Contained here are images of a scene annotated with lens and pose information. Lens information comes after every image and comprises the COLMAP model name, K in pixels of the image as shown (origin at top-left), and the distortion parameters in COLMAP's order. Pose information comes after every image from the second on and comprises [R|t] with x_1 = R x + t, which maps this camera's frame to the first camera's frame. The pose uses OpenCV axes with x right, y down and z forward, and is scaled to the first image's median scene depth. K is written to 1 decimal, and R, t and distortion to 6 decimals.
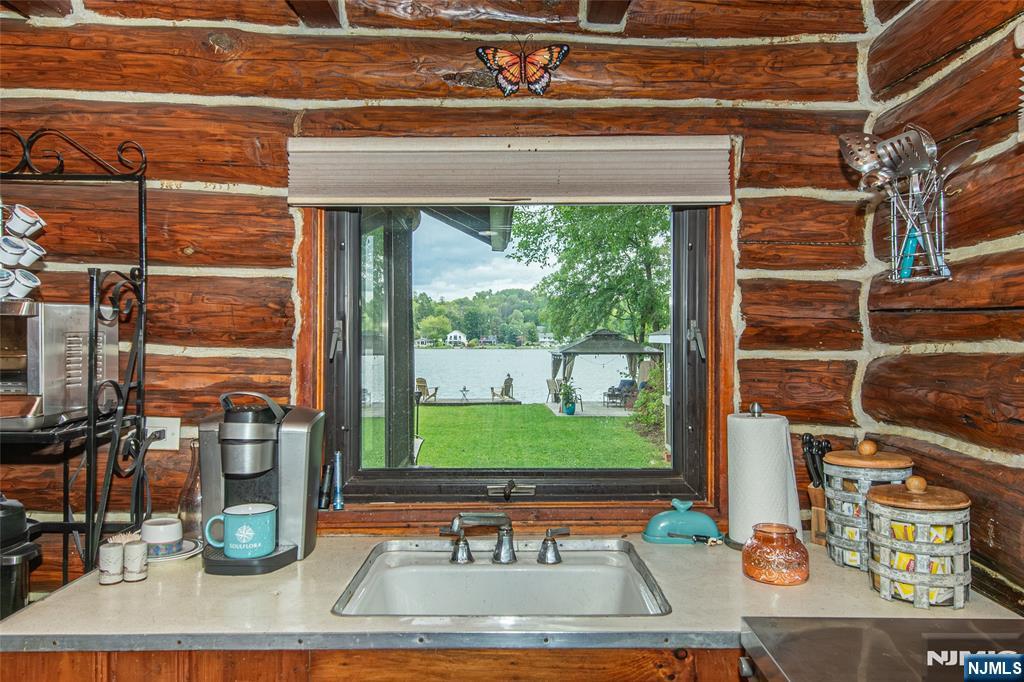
lens RADIAL K [[713.1, 0, 512.4], [0, 713.1, 340.7], [0, 0, 1]] dist [0.017955, -0.004135]
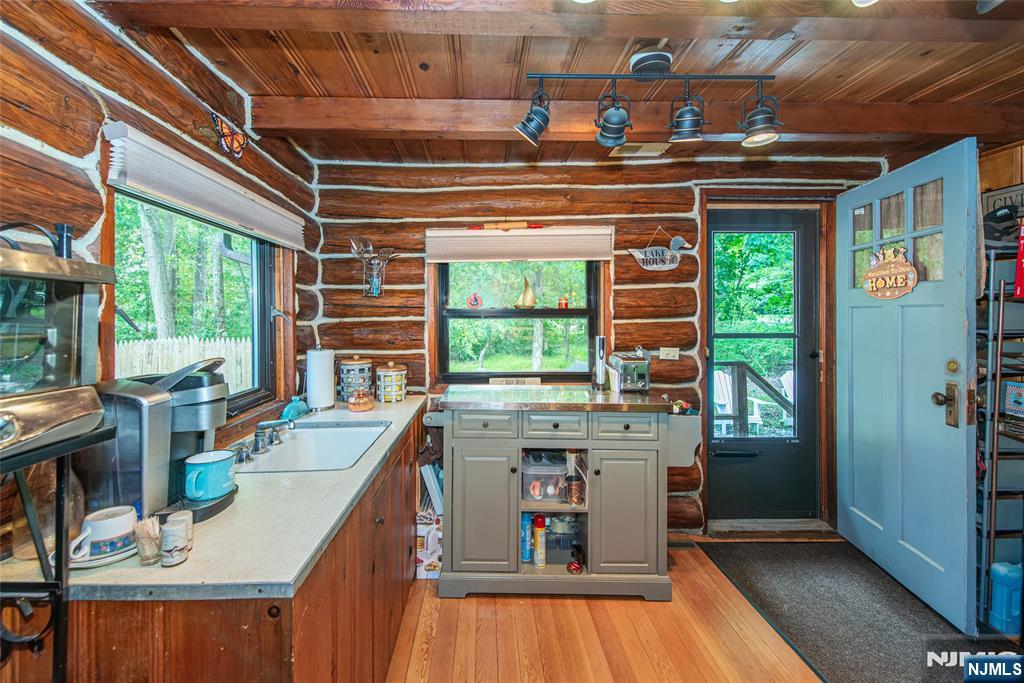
lens RADIAL K [[410.1, 0, 496.3], [0, 410.1, 317.6], [0, 0, 1]] dist [0.007646, -0.000002]
pose [[-0.035385, -0.001442, 0.999373, -0.899282], [0.000212, 0.999999, 0.001450, 0.000861], [-0.999374, 0.000263, -0.035385, 0.460760]]
